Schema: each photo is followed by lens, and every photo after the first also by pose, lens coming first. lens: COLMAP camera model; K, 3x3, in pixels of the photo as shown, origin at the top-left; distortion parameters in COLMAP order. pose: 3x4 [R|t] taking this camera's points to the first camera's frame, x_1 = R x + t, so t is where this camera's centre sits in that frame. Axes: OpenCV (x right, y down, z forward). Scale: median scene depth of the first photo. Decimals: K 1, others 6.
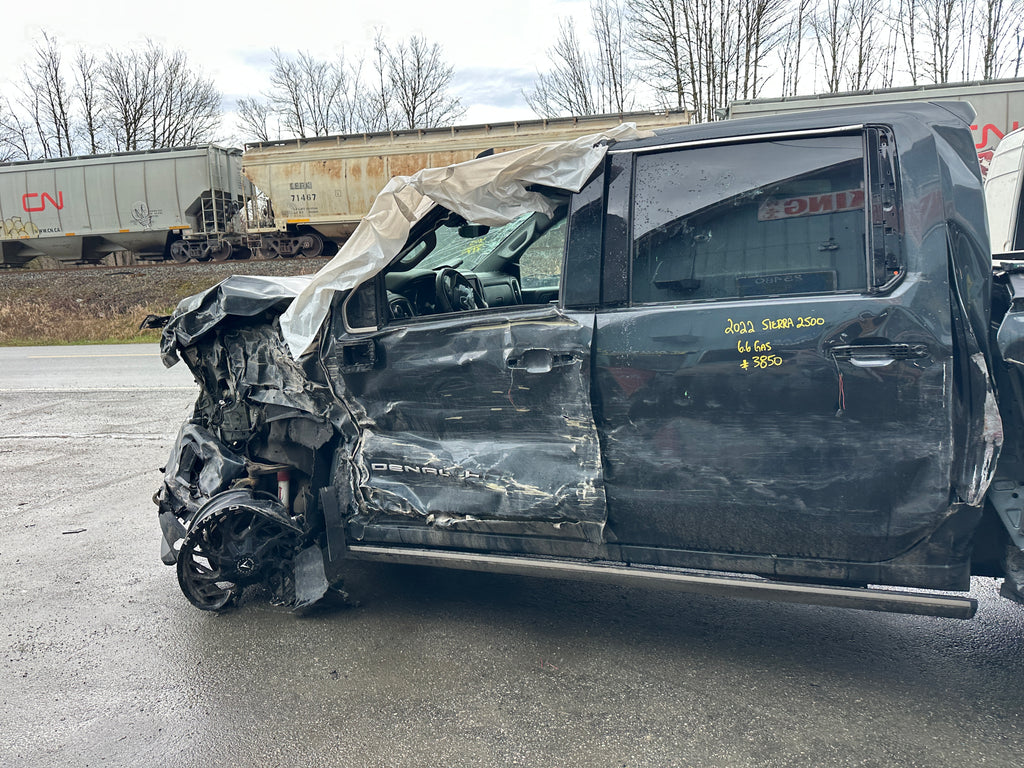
lens RADIAL K [[707.4, 0, 514.9], [0, 707.4, 388.4], [0, 0, 1]] dist [0.135363, -0.238949]
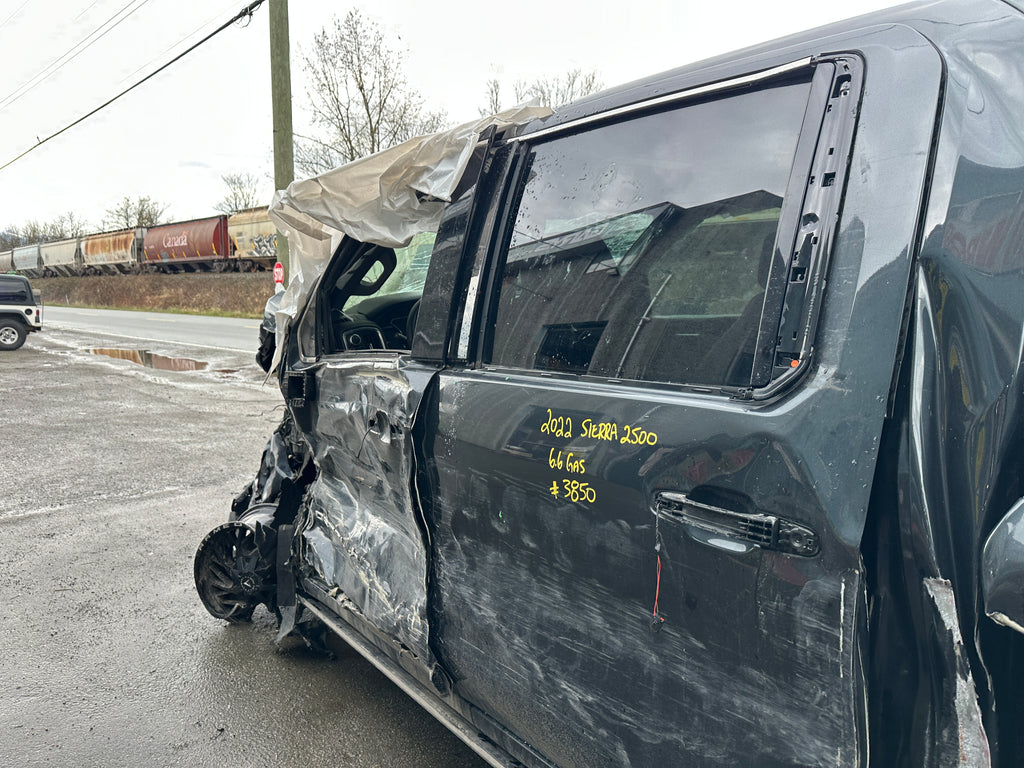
lens RADIAL K [[707.4, 0, 514.9], [0, 707.4, 388.4], [0, 0, 1]] dist [0.135363, -0.238949]
pose [[0.848213, 0.114007, -0.517240, 0.584916], [-0.115950, 0.992841, 0.028691, -0.128752], [0.516807, 0.035638, 0.855360, 0.472850]]
